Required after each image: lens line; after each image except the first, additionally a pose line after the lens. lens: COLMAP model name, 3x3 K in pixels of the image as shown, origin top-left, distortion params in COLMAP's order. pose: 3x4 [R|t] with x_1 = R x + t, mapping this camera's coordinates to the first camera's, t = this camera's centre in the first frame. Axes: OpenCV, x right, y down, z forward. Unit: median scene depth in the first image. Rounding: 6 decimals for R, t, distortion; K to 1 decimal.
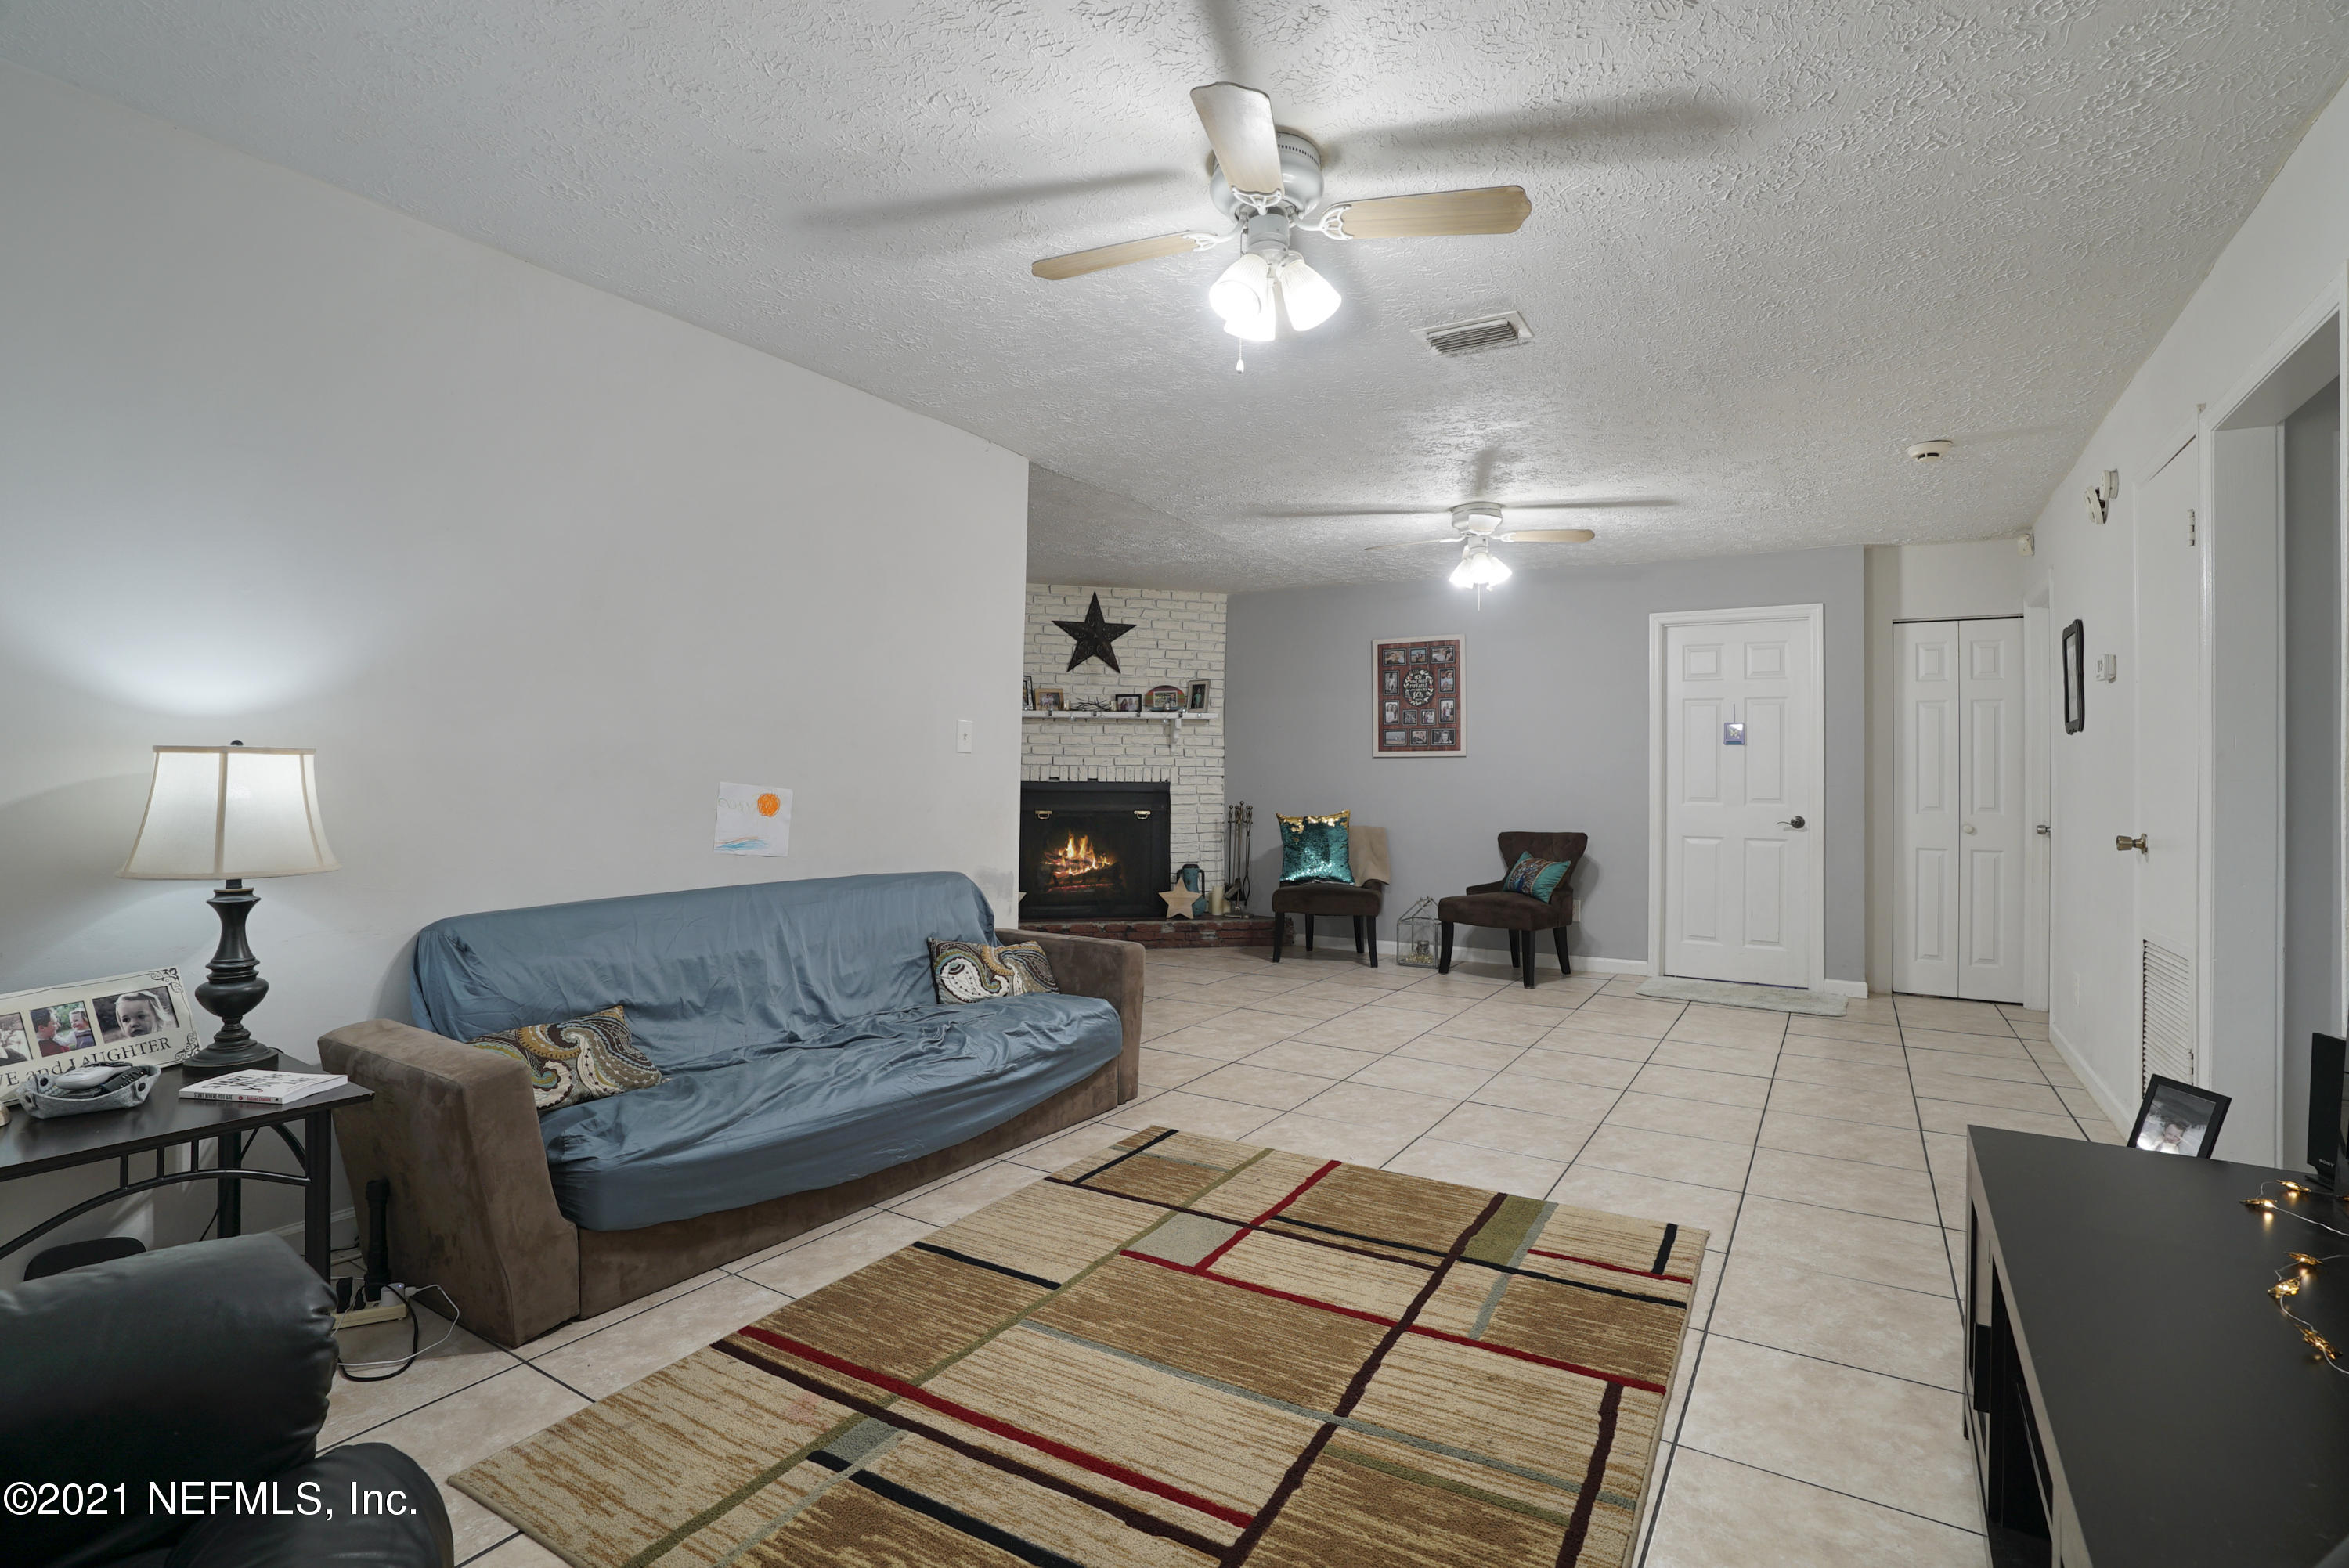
lens RADIAL K [[1096.4, 0, 1174.5], [0, 1096.4, 784.0], [0, 0, 1]] dist [-0.075183, 0.029541]
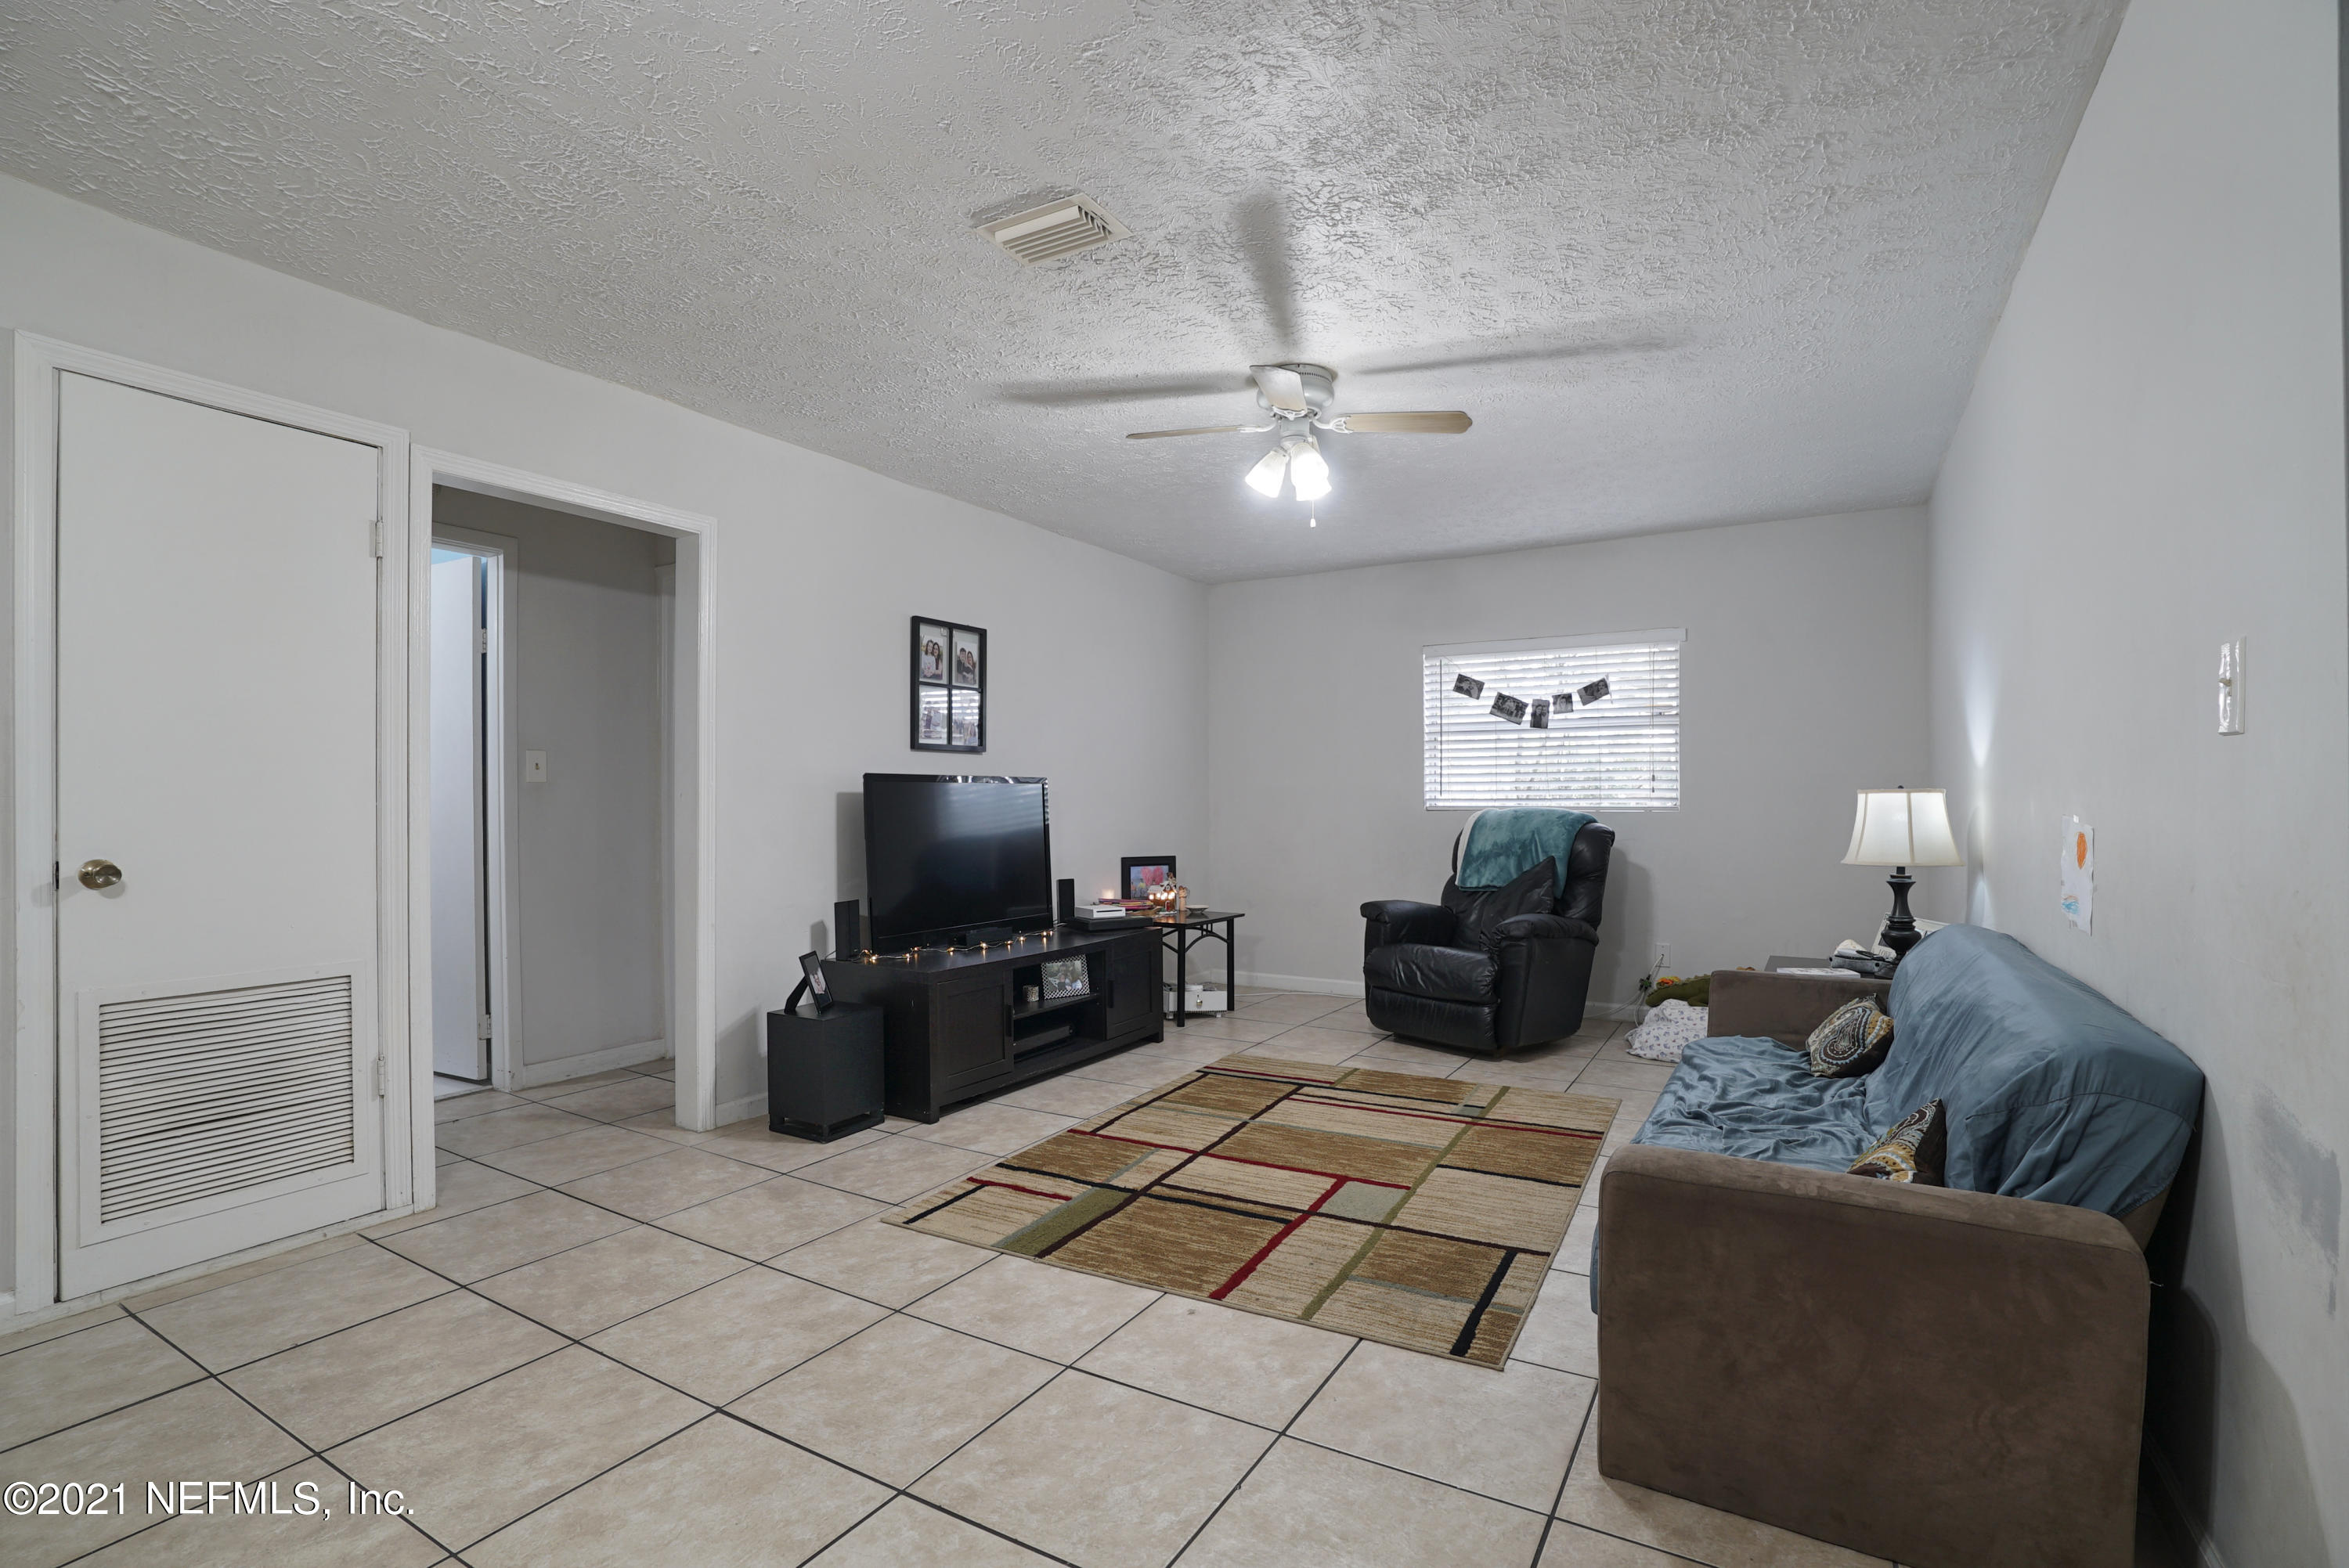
lens RADIAL K [[1091.3, 0, 1182.1], [0, 1091.3, 807.0], [0, 0, 1]] dist [-0.076018, 0.028402]
pose [[-0.999488, -0.012213, -0.029586, 0.089080], [-0.012442, 0.999894, 0.007587, -0.002081], [0.029490, 0.007951, -0.999533, 0.784963]]
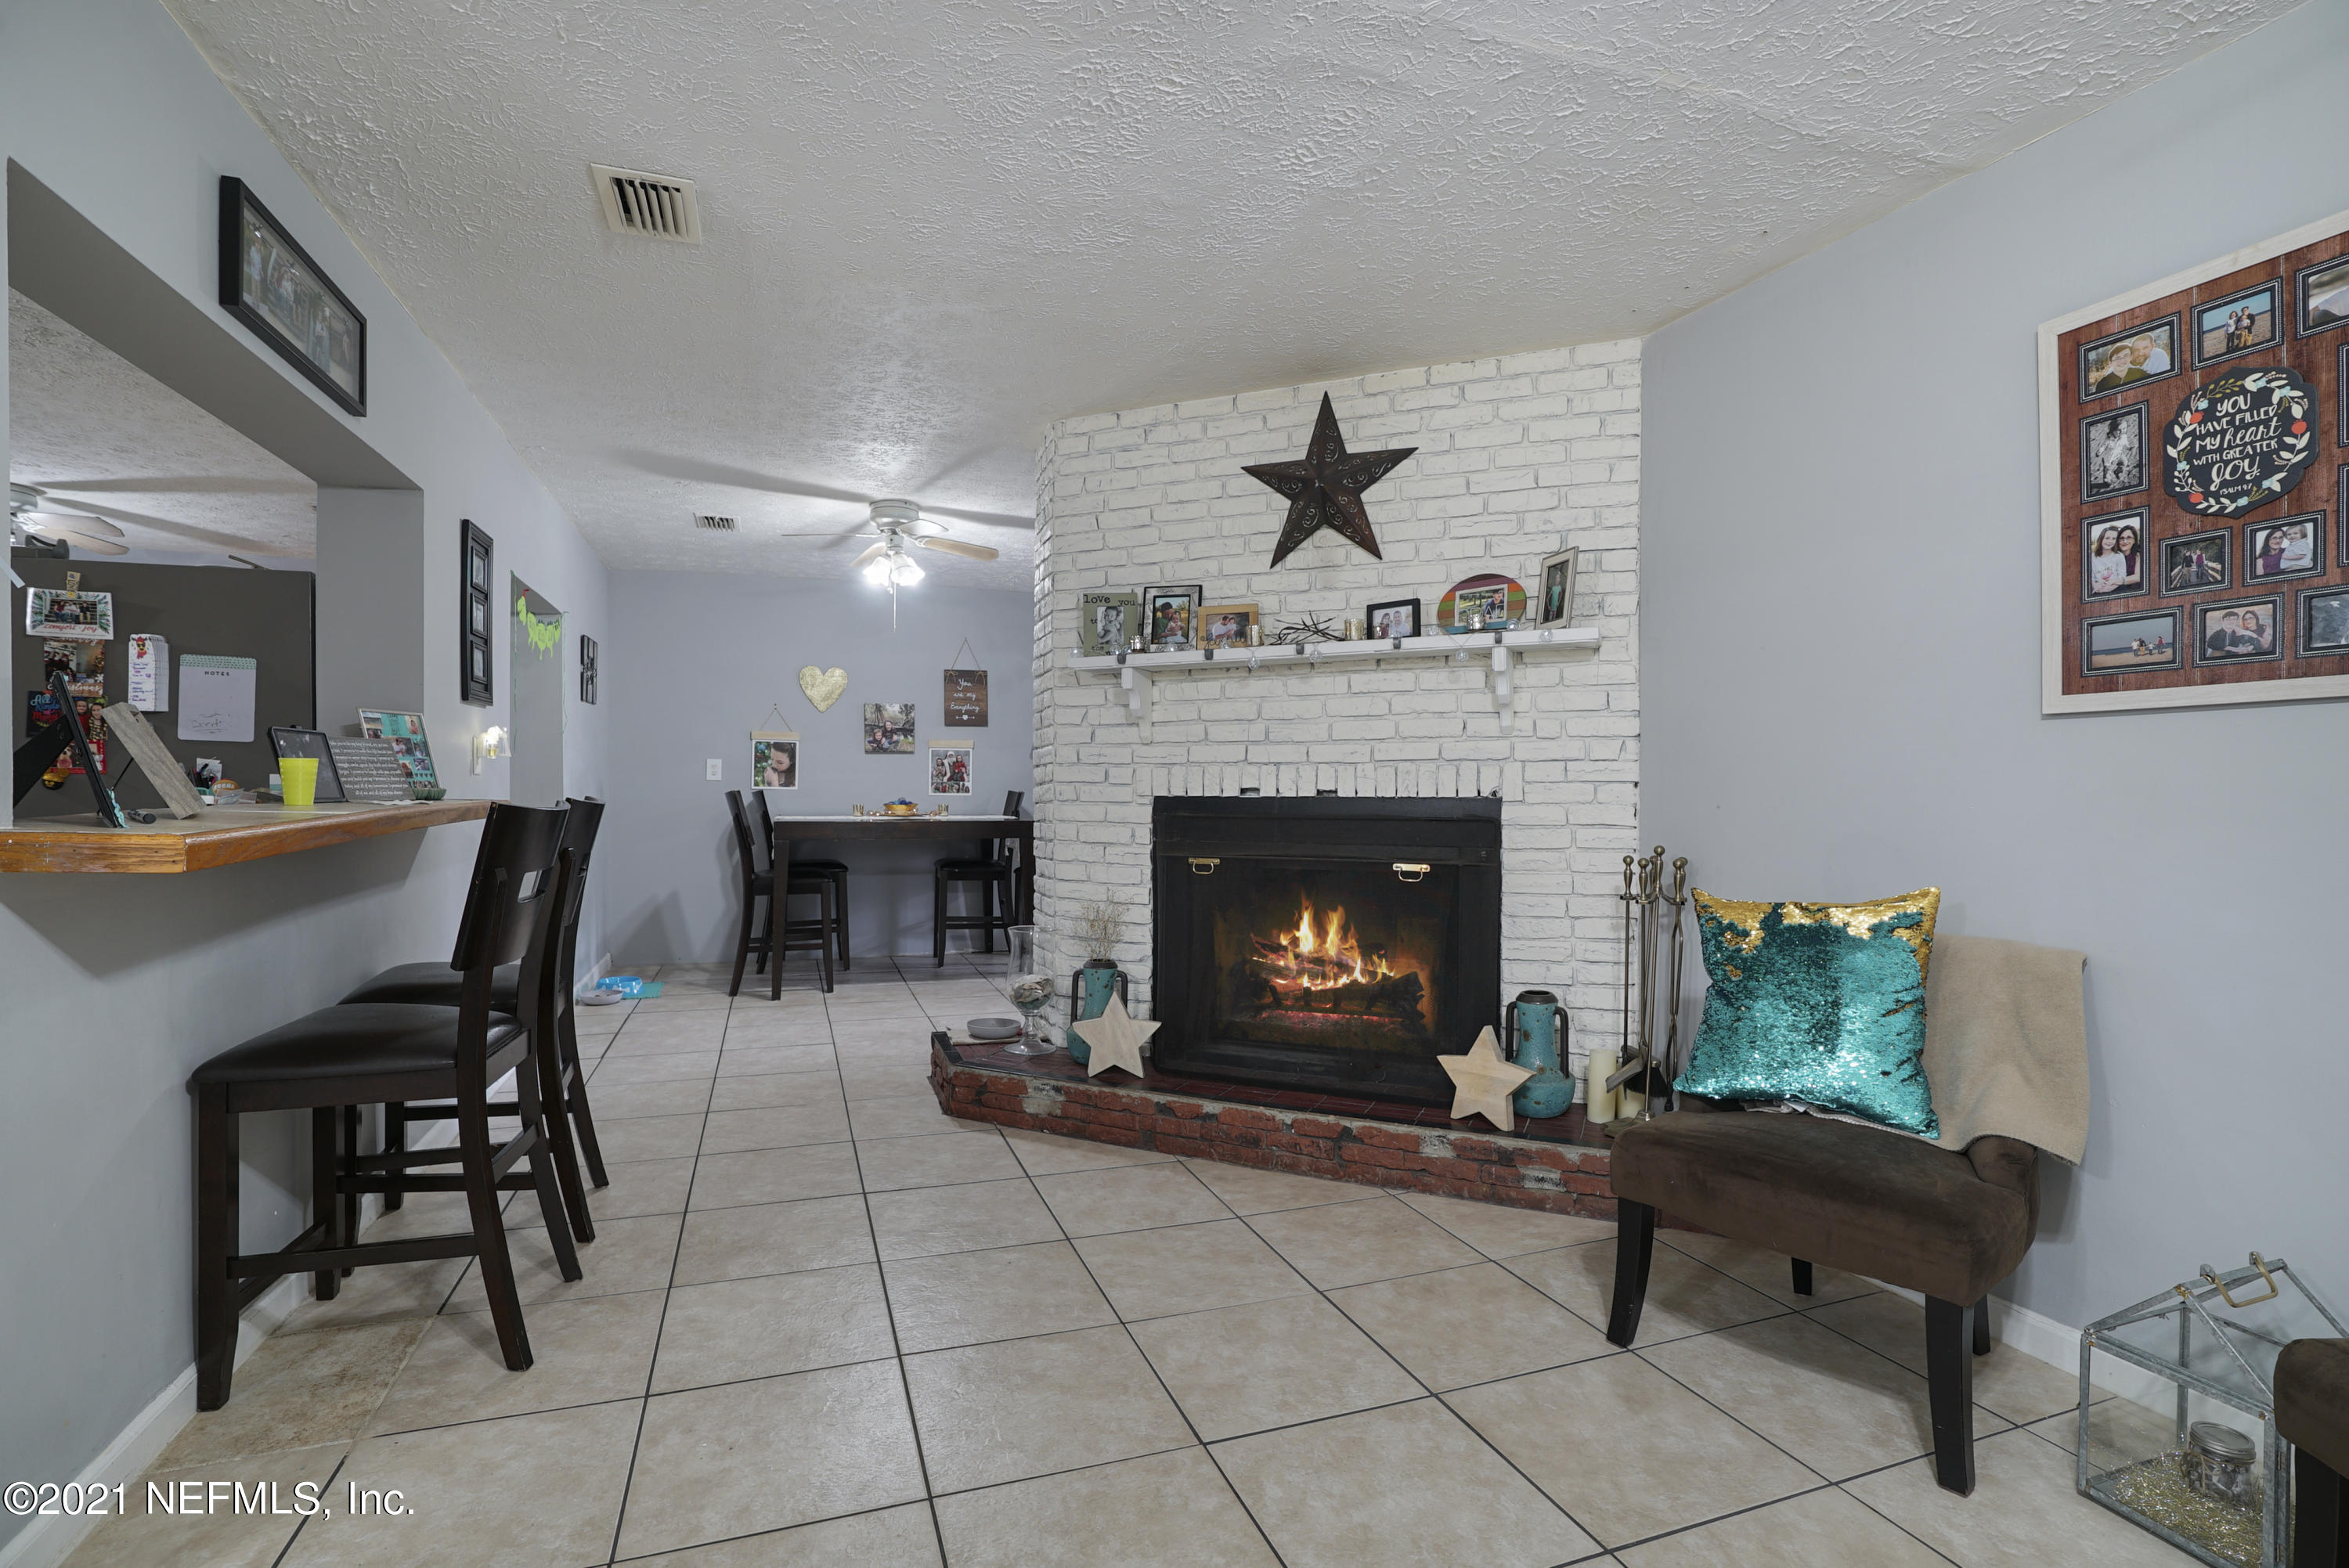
lens RADIAL K [[1112.7, 0, 1191.0], [0, 1112.7, 799.7], [0, 0, 1]] dist [-0.052551, 0.025730]
pose [[0.787108, 0.000020, -0.616816, 0.186075], [0.003337, 0.999985, 0.004290, -0.003338], [0.616807, -0.005435, 0.787096, 0.634372]]
